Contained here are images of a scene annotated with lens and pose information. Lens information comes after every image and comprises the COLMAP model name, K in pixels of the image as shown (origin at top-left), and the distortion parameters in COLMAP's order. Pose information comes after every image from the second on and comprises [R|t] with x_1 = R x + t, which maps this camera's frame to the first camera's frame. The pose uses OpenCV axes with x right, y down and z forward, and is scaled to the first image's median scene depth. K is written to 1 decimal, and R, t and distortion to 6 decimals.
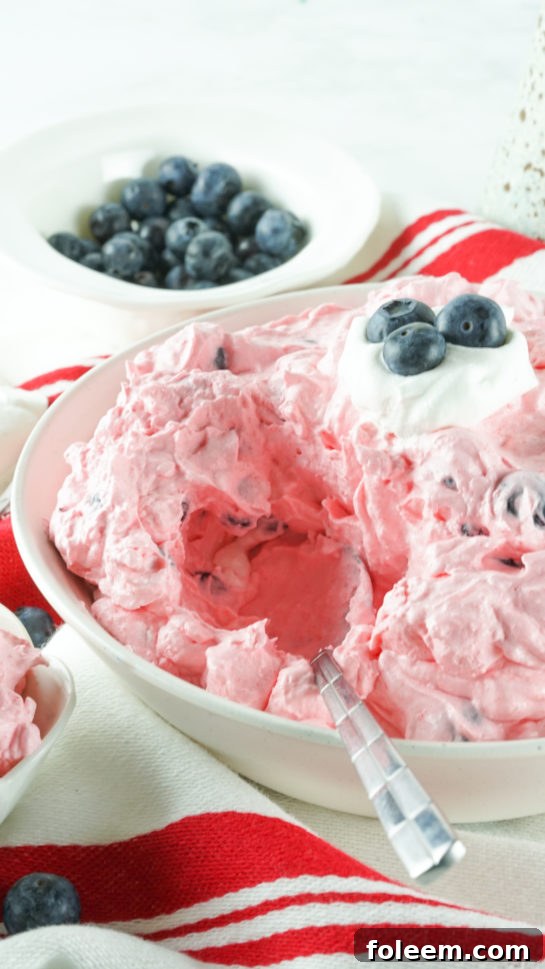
lens RADIAL K [[2845.2, 0, 272.5], [0, 2845.2, 484.5], [0, 0, 1]] dist [-0.230197, 0.130544]
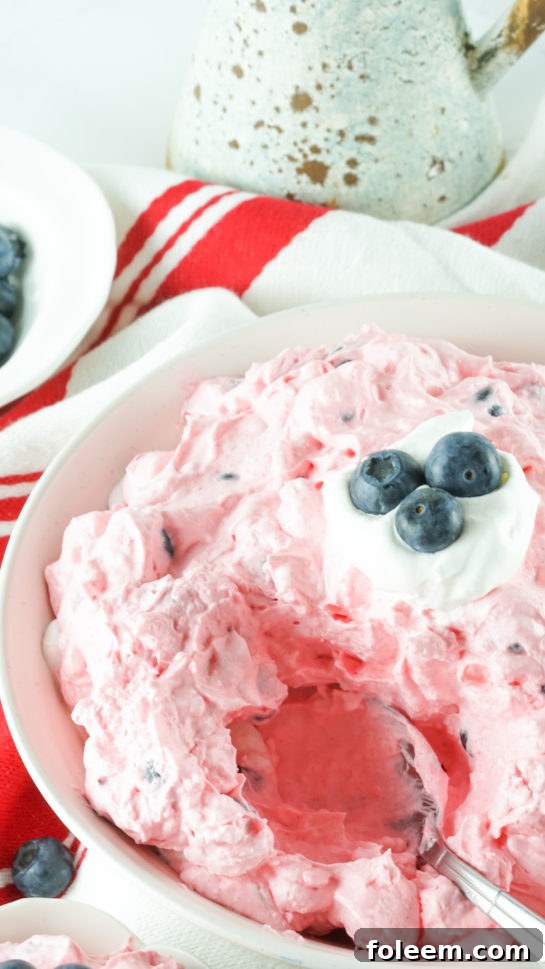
lens RADIAL K [[2845.2, 0, 272.5], [0, 2845.2, 484.5], [0, 0, 1]] dist [-0.230197, 0.130544]
pose [[0.900055, -0.343579, 0.268057, -0.238494], [0.259753, 0.916893, 0.303044, -0.346432], [-0.349899, -0.203127, 0.914500, 0.149723]]
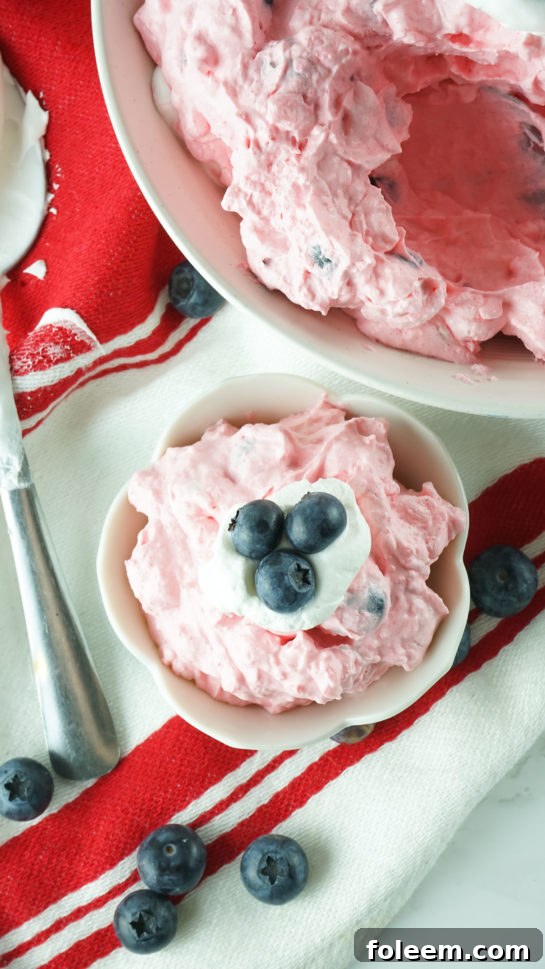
lens RADIAL K [[2020.5, 0, 272.5], [0, 2020.5, 484.5], [0, 0, 1]] dist [-0.038023, 0.114502]
pose [[0.769984, -0.636491, 0.044766, -0.150106], [0.384494, 0.518836, 0.763527, -0.469411], [-0.509204, -0.570691, 0.644223, 0.516641]]
